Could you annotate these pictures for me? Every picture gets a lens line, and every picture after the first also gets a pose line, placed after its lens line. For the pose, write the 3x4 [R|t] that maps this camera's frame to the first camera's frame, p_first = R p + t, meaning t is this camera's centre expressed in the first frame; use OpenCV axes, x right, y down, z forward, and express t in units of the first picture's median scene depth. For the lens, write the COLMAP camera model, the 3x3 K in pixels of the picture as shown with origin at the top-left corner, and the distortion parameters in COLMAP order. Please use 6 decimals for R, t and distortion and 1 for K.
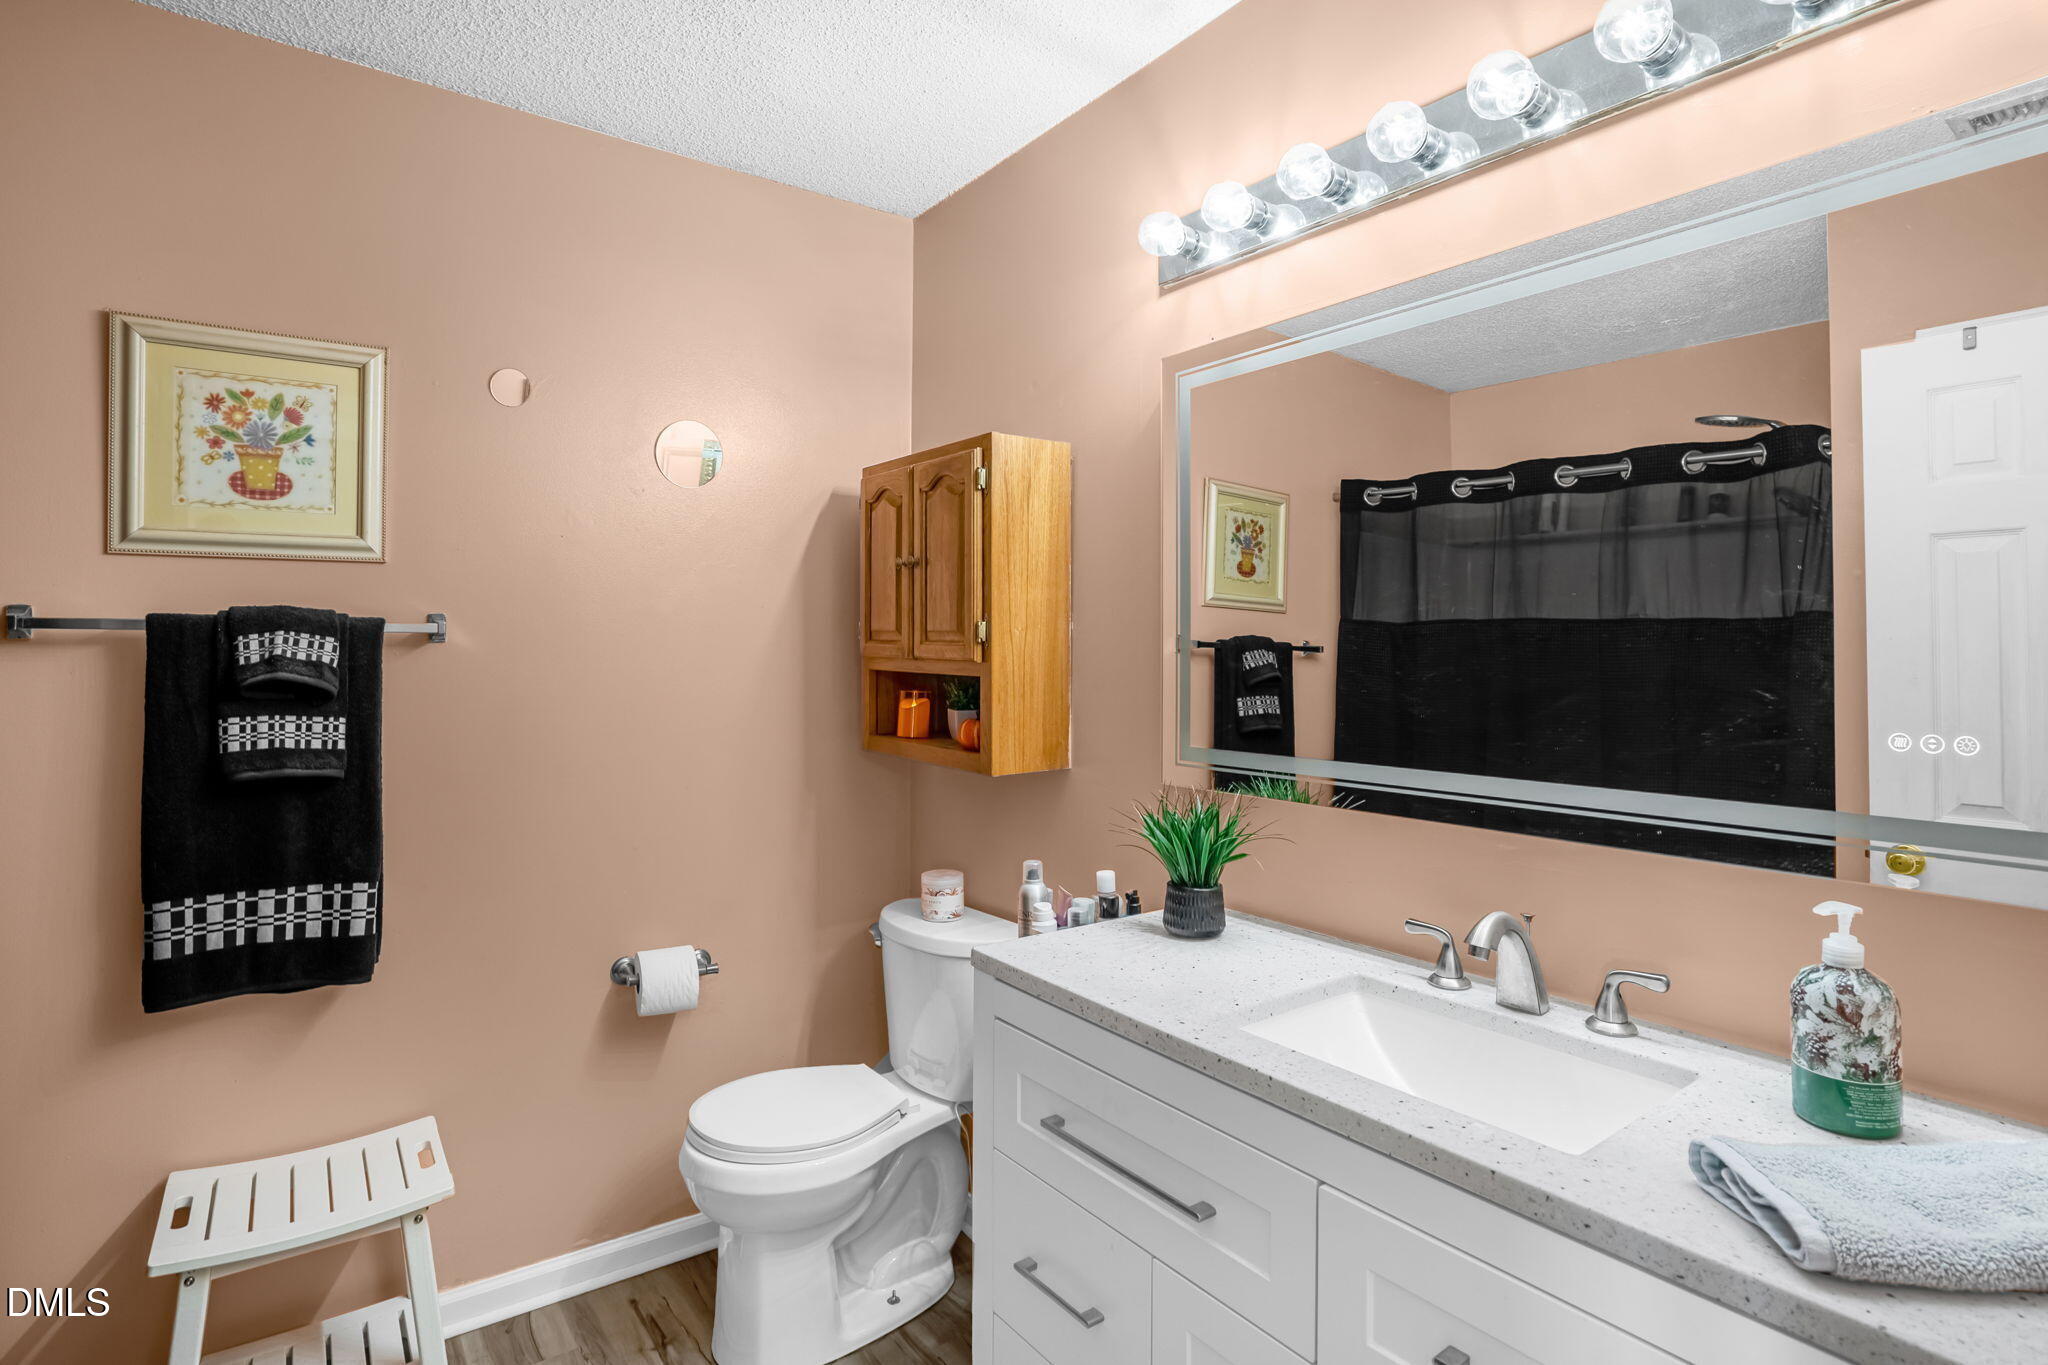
lens RADIAL K [[966.6, 0, 1020.2], [0, 966.6, 666.8], [0, 0, 1]] dist [0.001442, 0.000893]
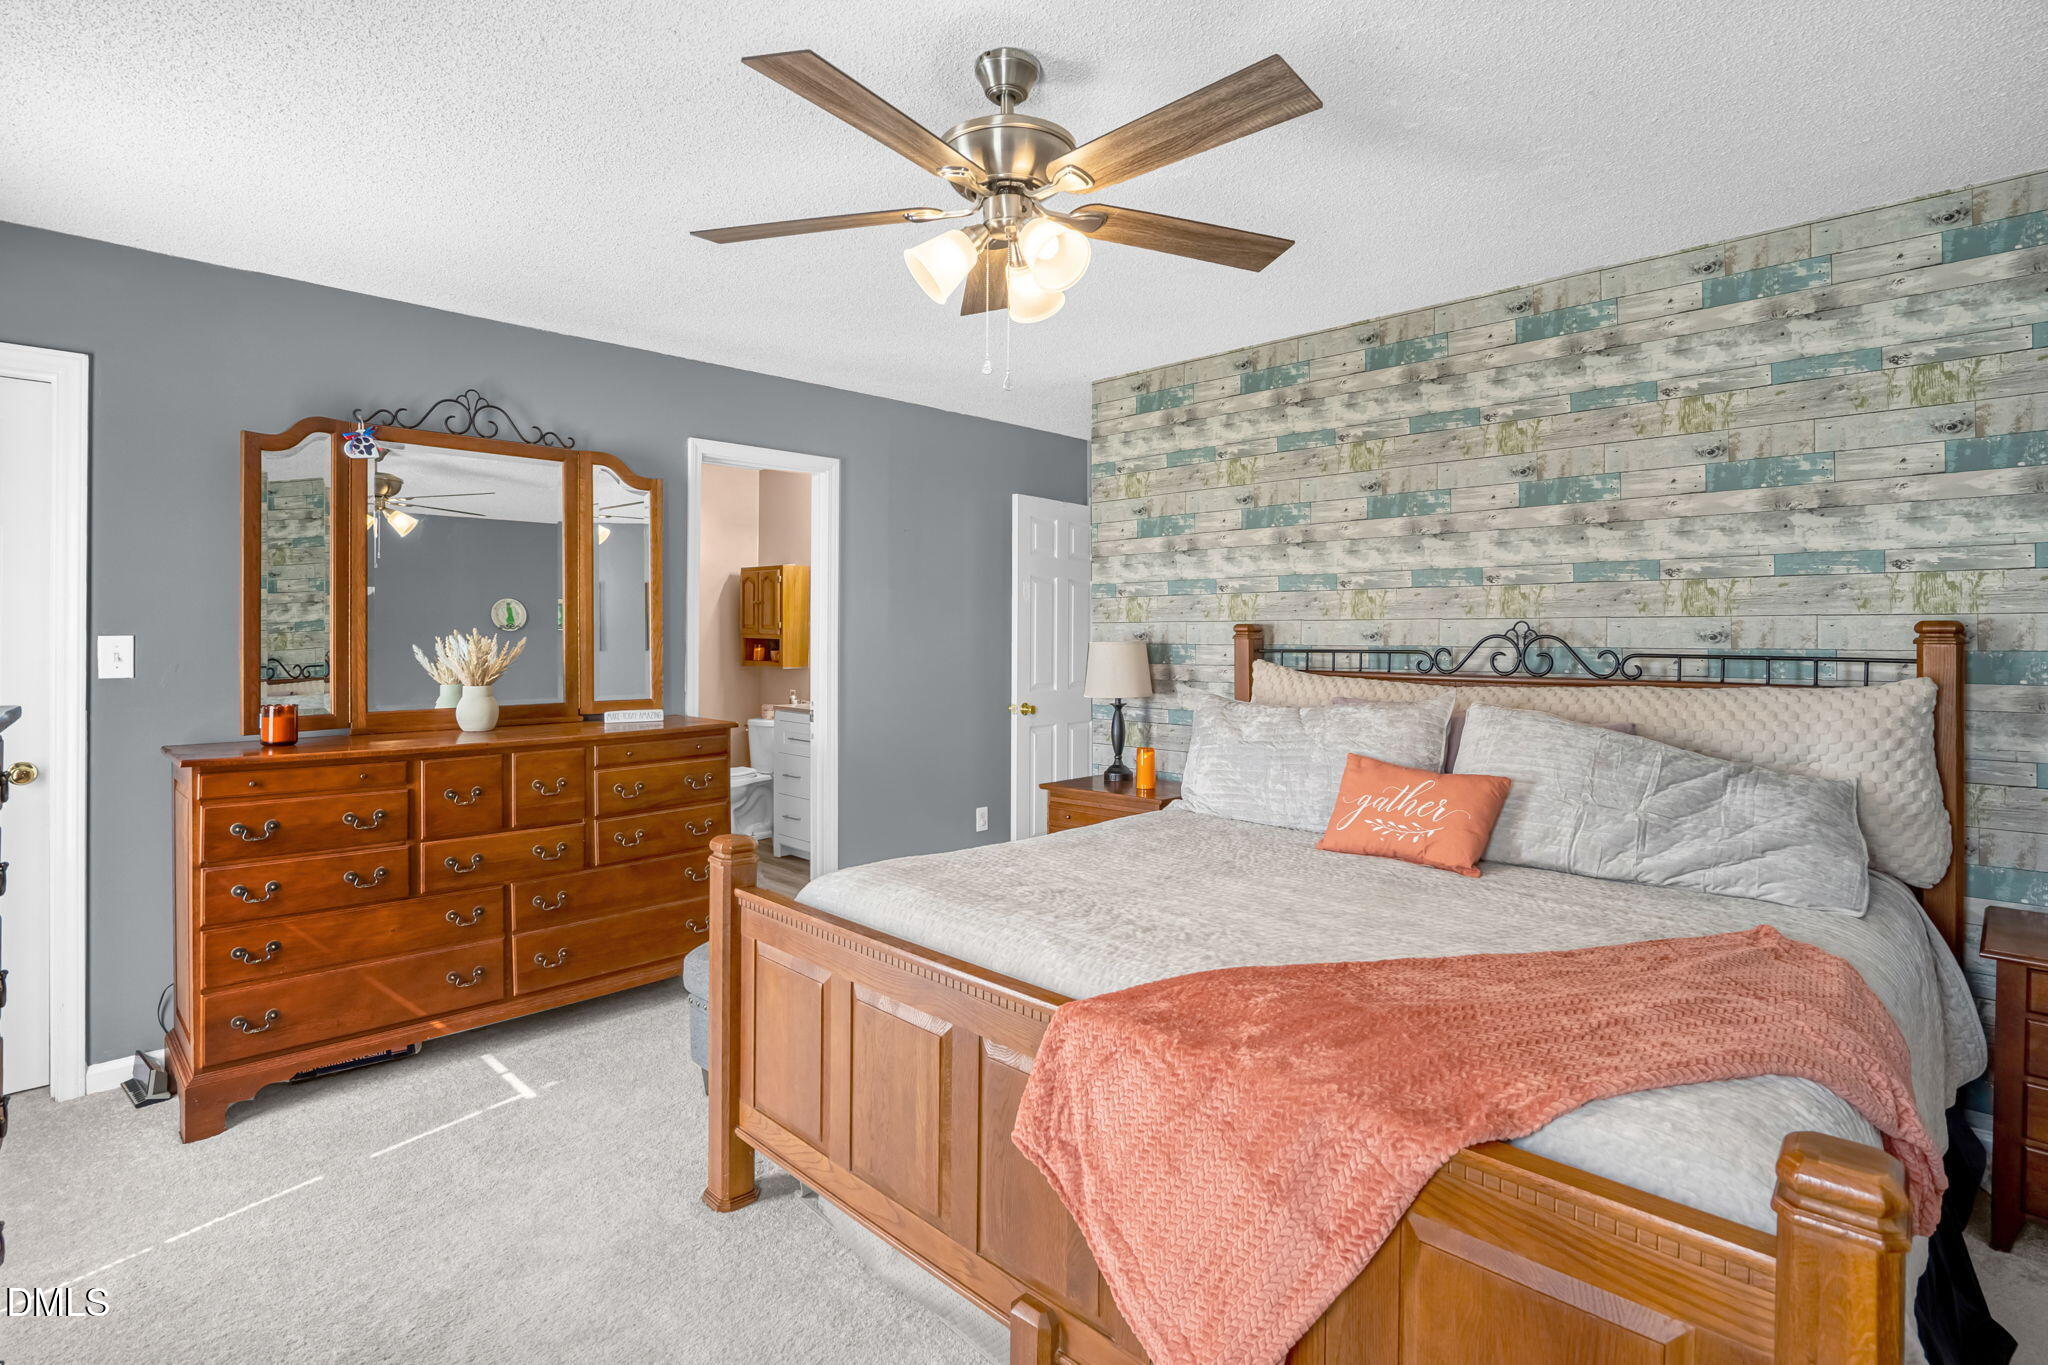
lens RADIAL K [[966.6, 0, 1020.2], [0, 966.6, 666.8], [0, 0, 1]] dist [0.001442, 0.000893]
pose [[0.990417, 0.001535, 0.138103, 0.285691], [-0.003541, 0.999892, 0.014277, 0.049403], [-0.138066, -0.014629, 0.990315, -2.138658]]
